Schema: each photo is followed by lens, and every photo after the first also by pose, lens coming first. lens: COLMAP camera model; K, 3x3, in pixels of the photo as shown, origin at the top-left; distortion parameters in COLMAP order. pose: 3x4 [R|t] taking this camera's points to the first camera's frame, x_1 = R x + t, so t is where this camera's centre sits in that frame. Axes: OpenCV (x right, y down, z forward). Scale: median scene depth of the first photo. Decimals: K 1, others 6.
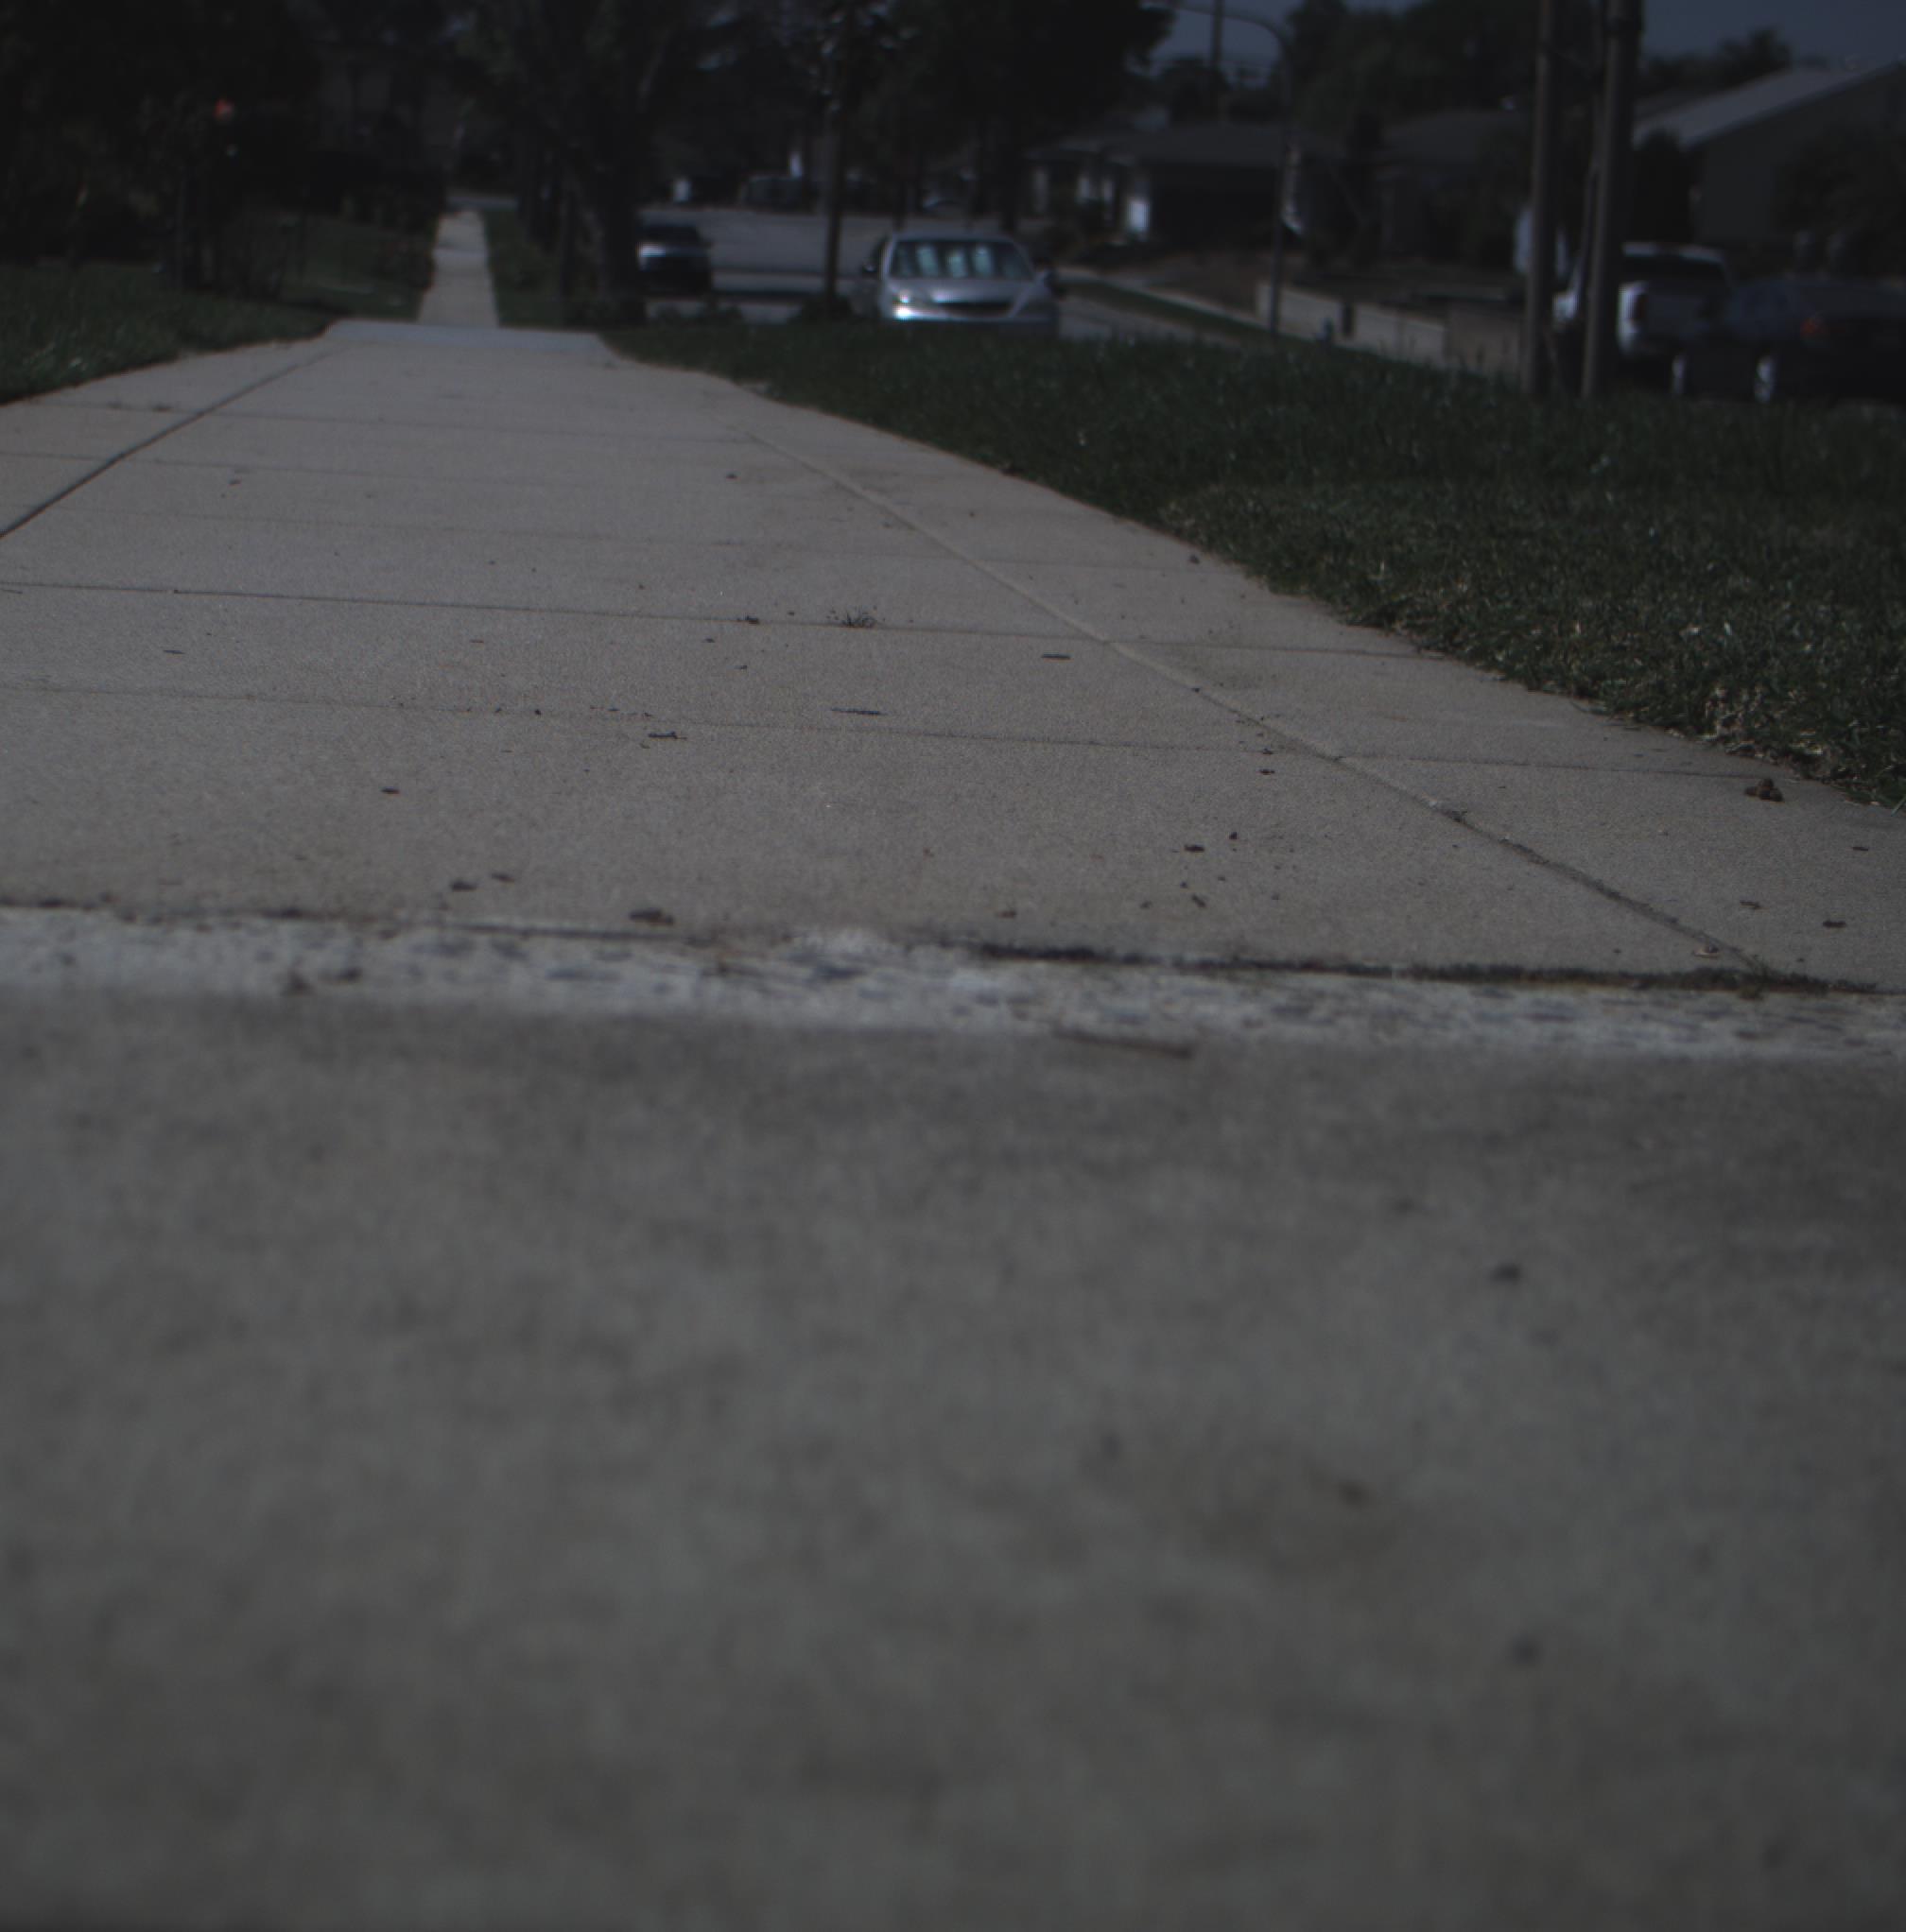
lens RADIAL K [[4376.3, 0, 733.6], [0, 4376.3, 961.0], [0, 0, 1]] dist [-0.150691, 0.718191]
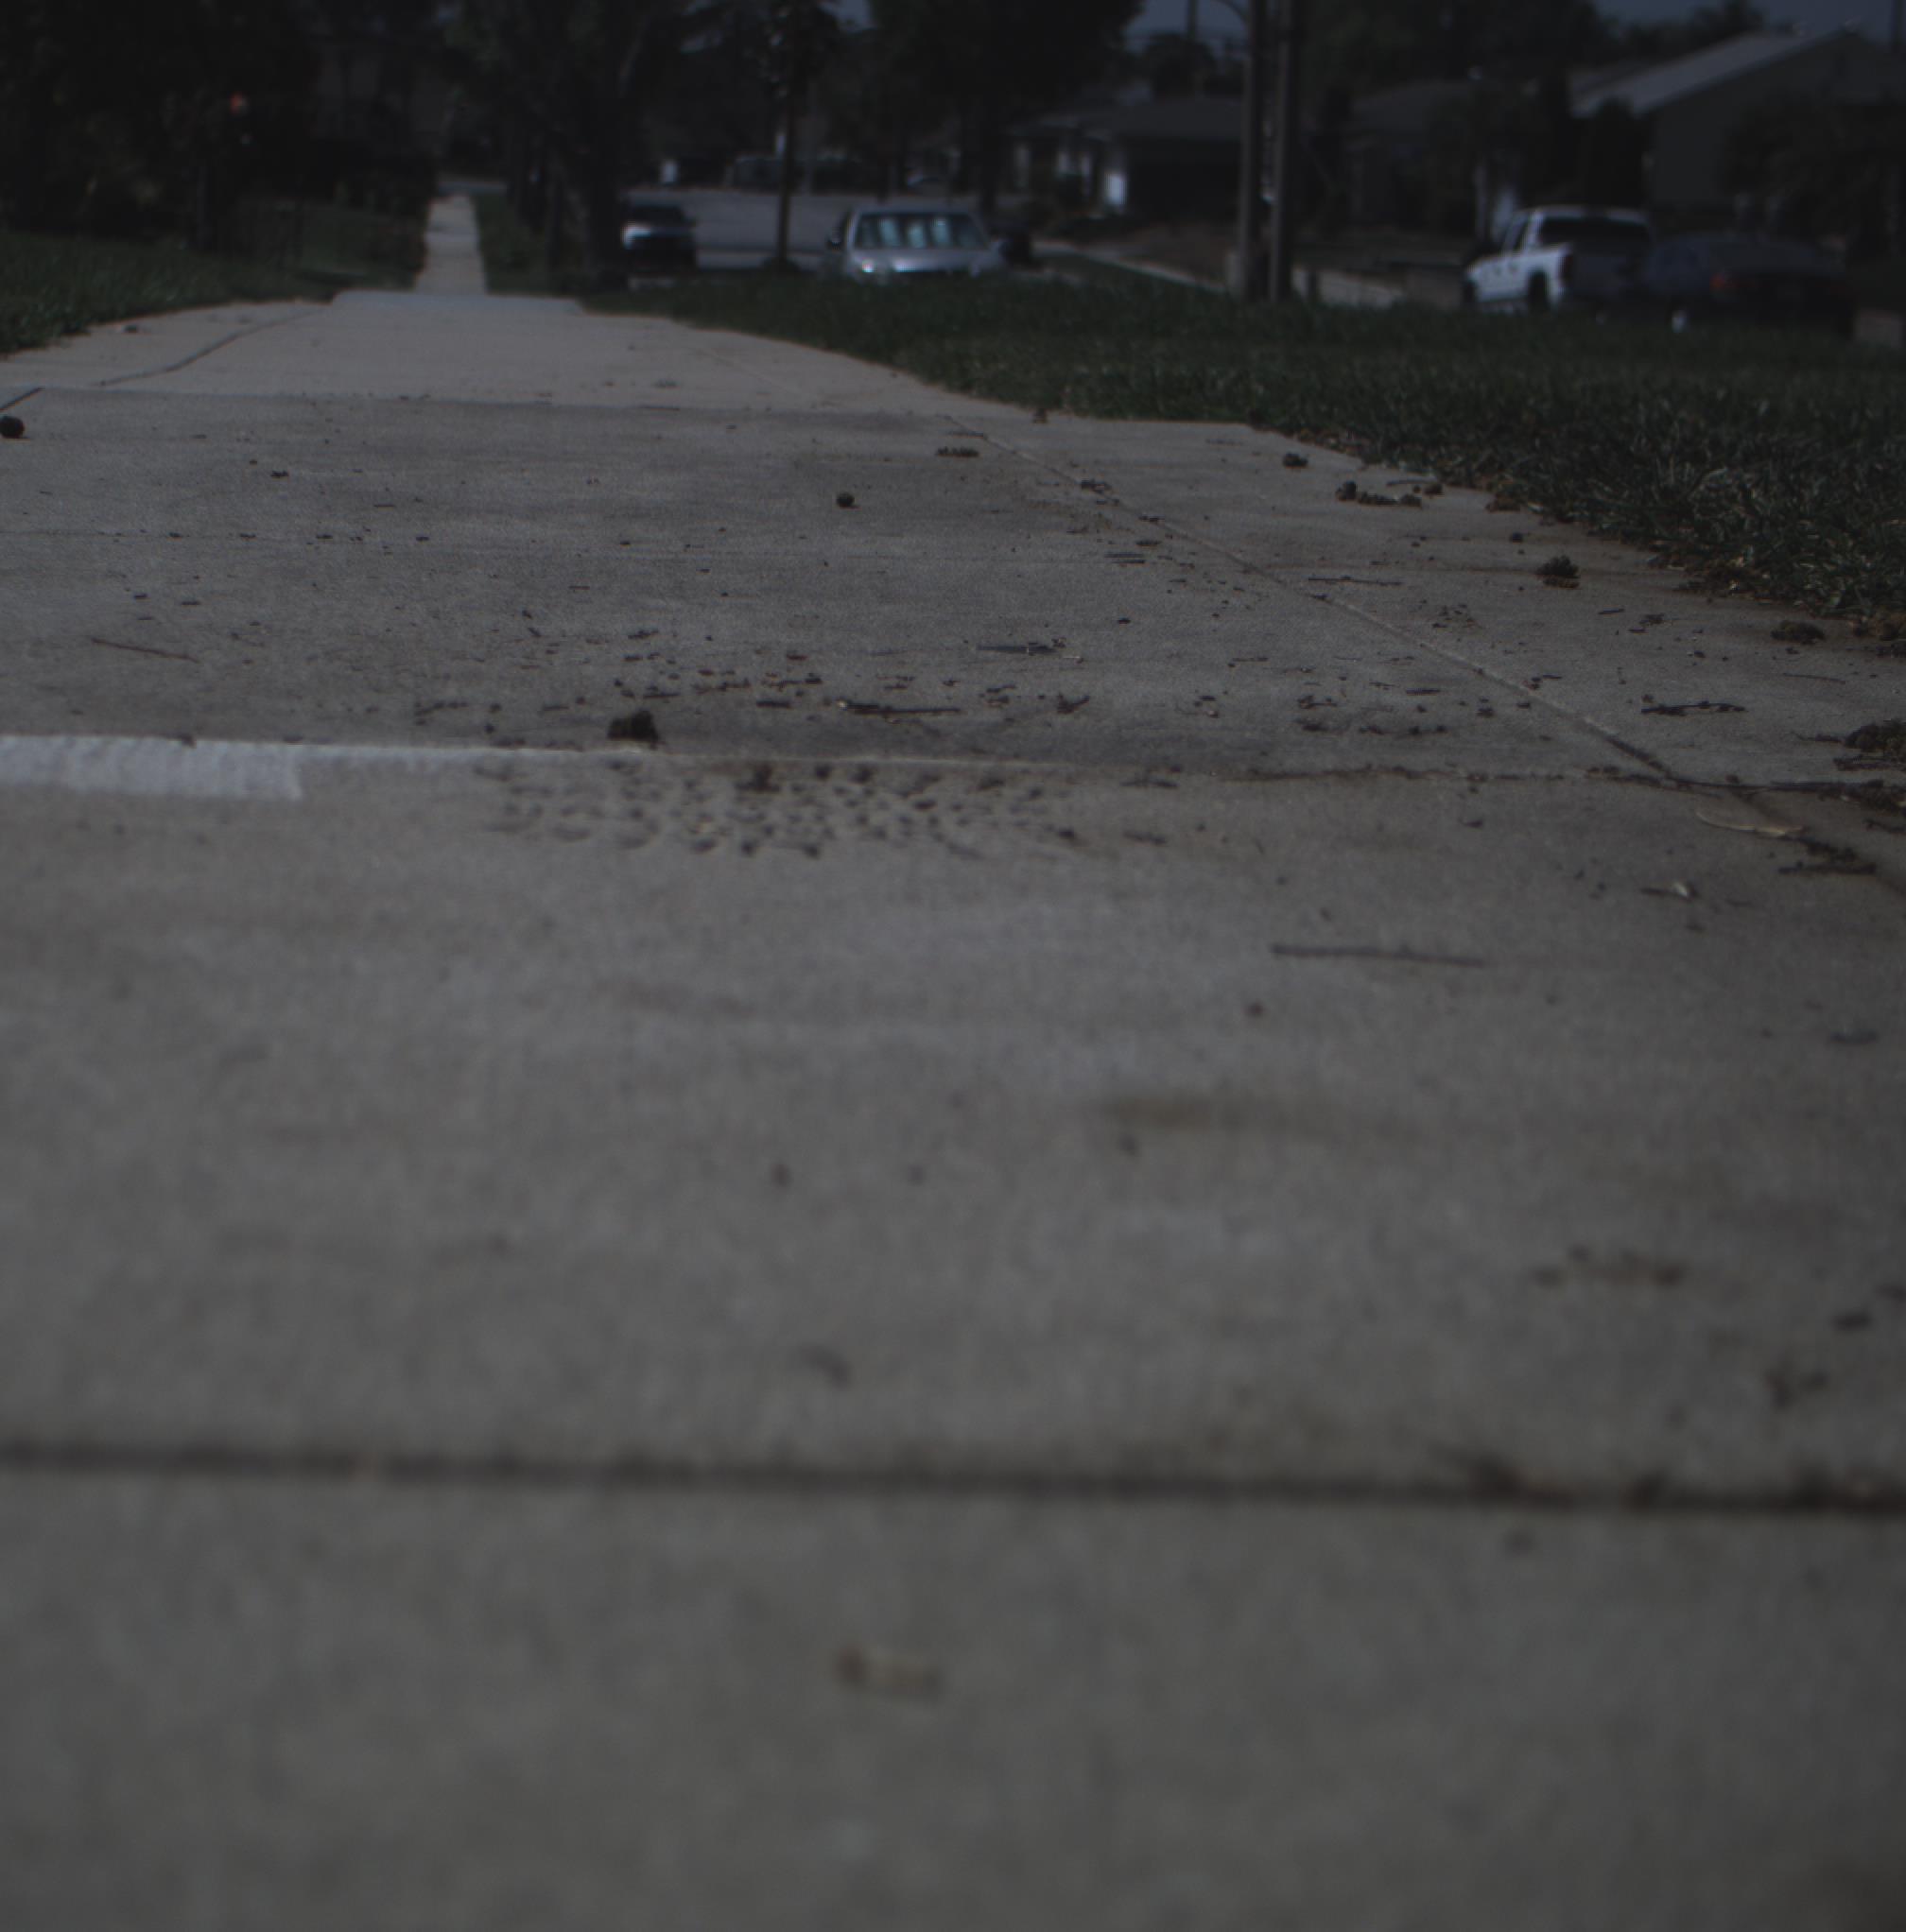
lens RADIAL K [[4376.3, 0, 733.6], [0, 4376.3, 961.0], [0, 0, 1]] dist [-0.150691, 0.718191]
pose [[0.999880, -0.015480, -0.000567, 0.001657], [0.015482, 0.999871, 0.004219, 0.004961], [0.000502, -0.004228, 0.999991, -0.026787]]
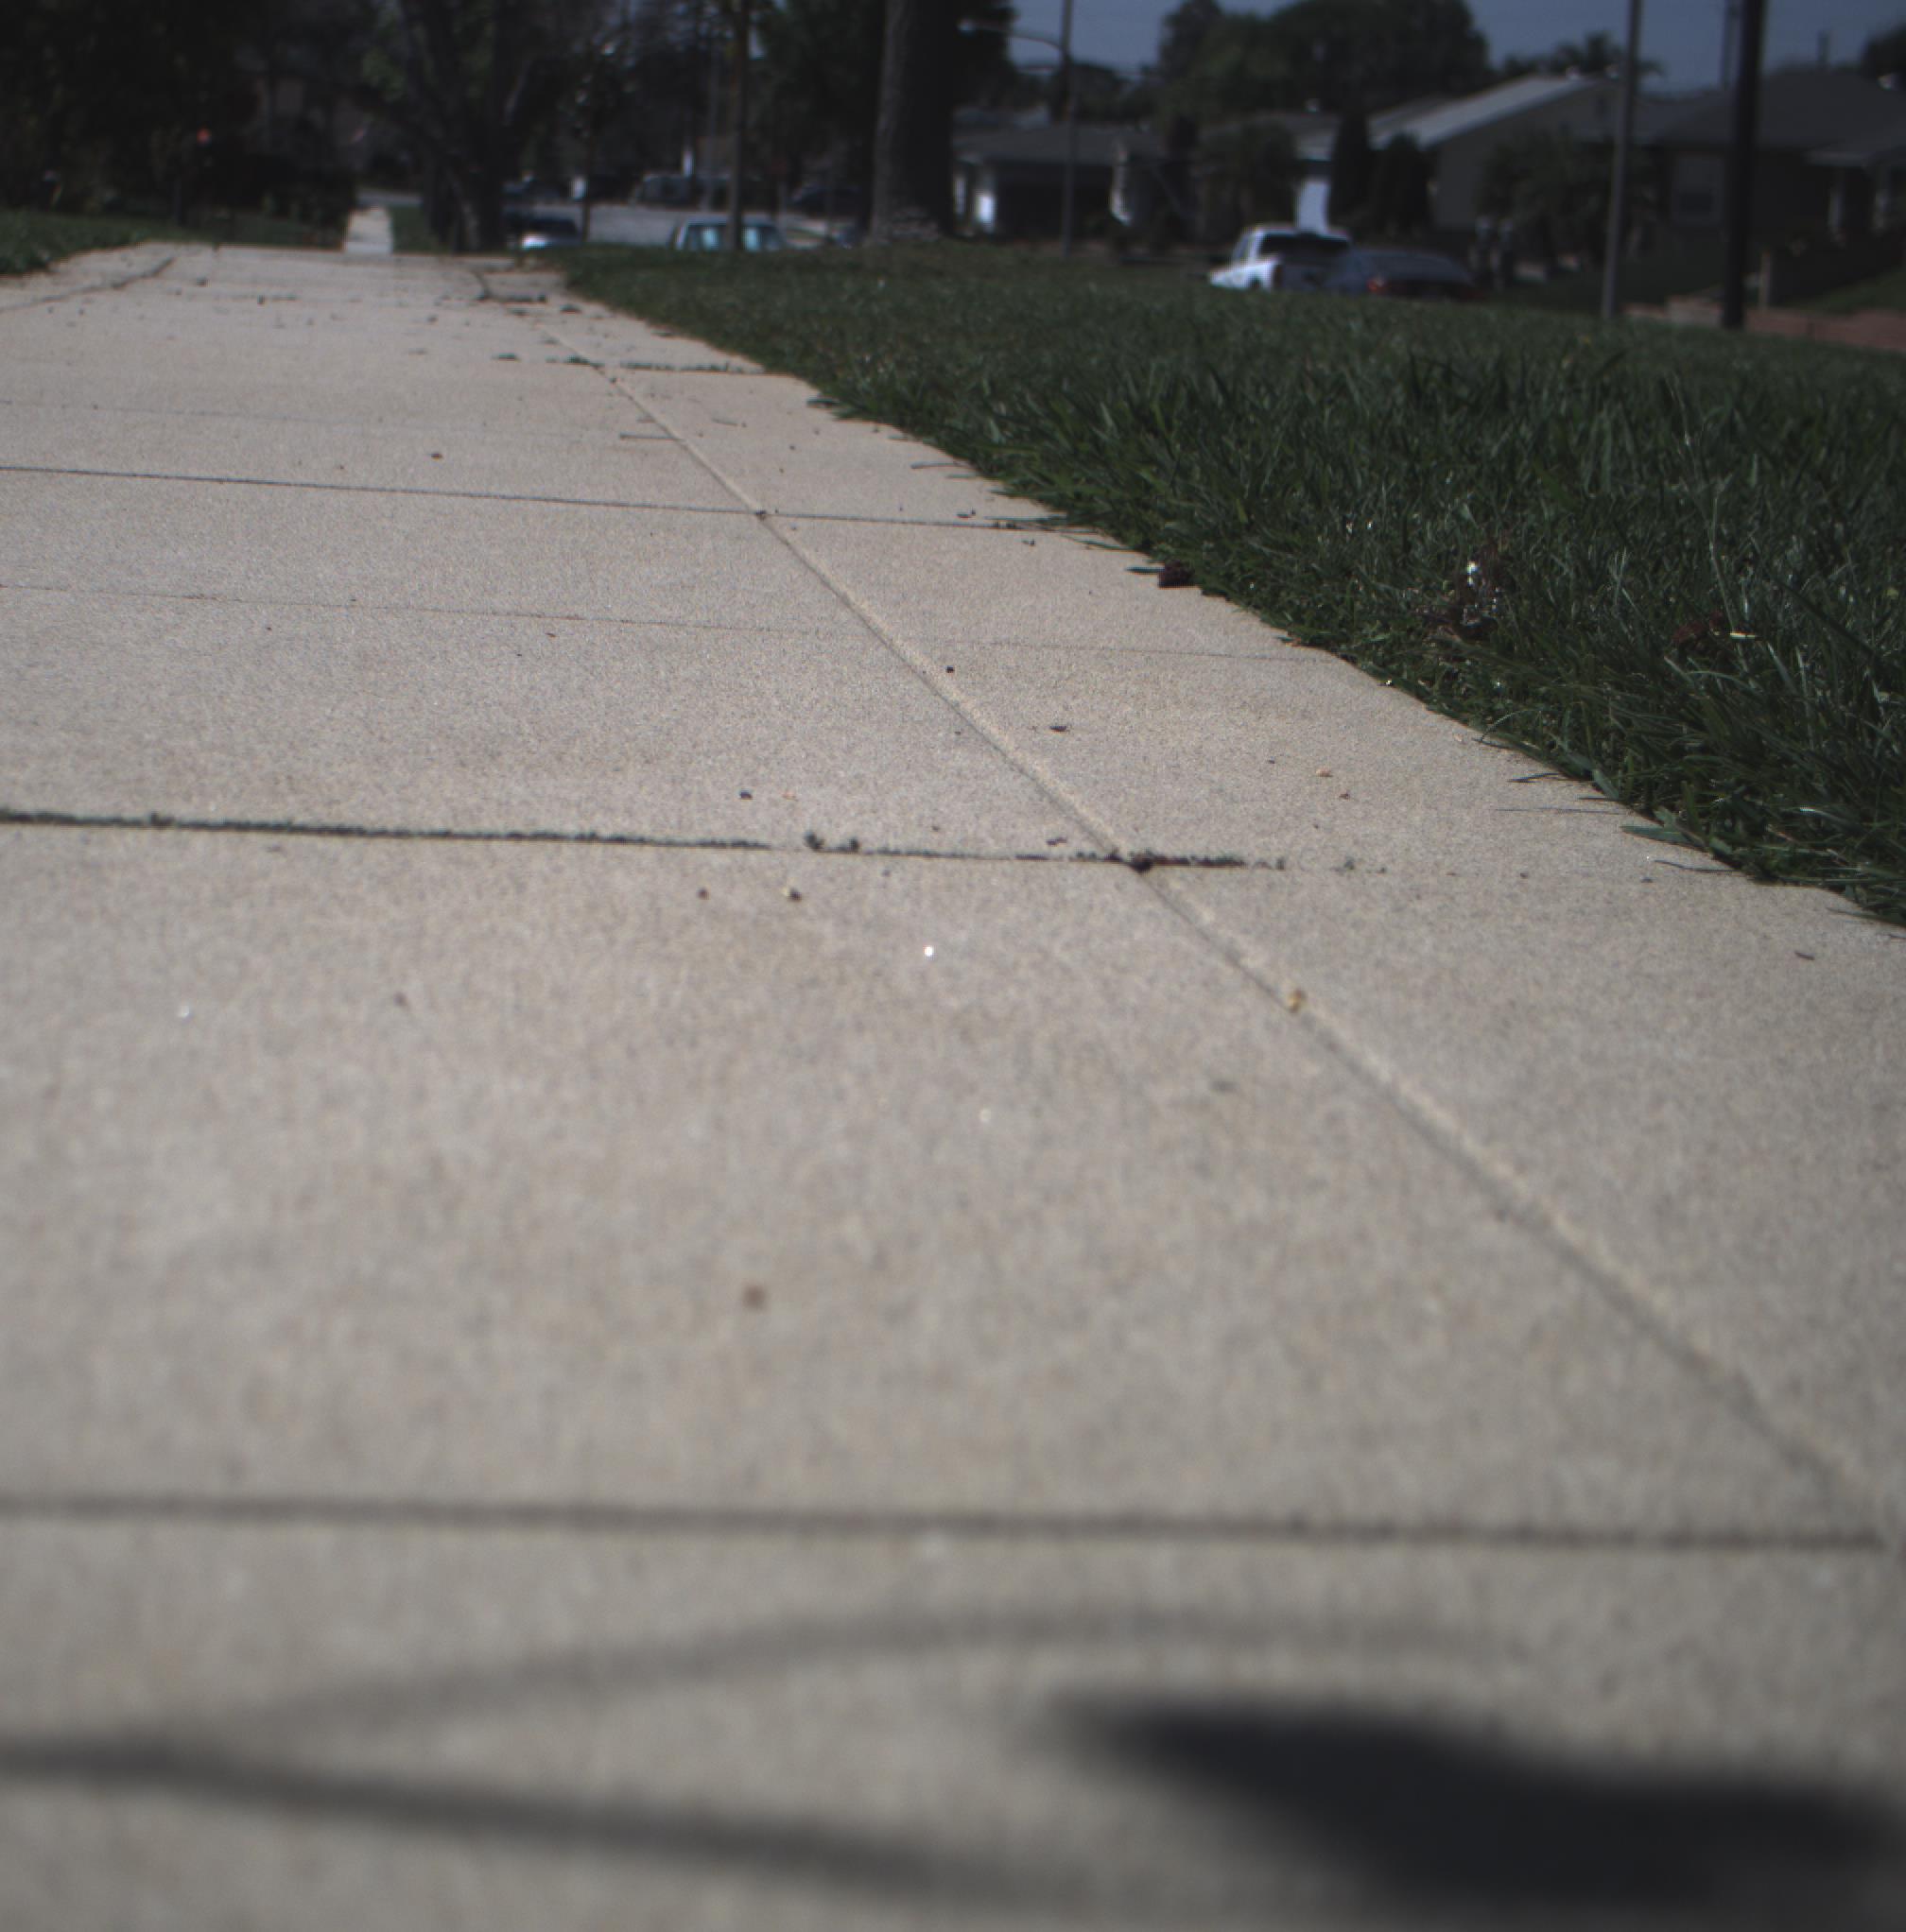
lens RADIAL K [[4376.3, 0, 733.6], [0, 4376.3, 961.0], [0, 0, 1]] dist [-0.150691, 0.718191]
pose [[0.999806, -0.006492, 0.018570, 0.009946], [0.006482, 0.999979, 0.000568, 0.023506], [-0.018574, -0.000447, 0.999827, -0.131765]]
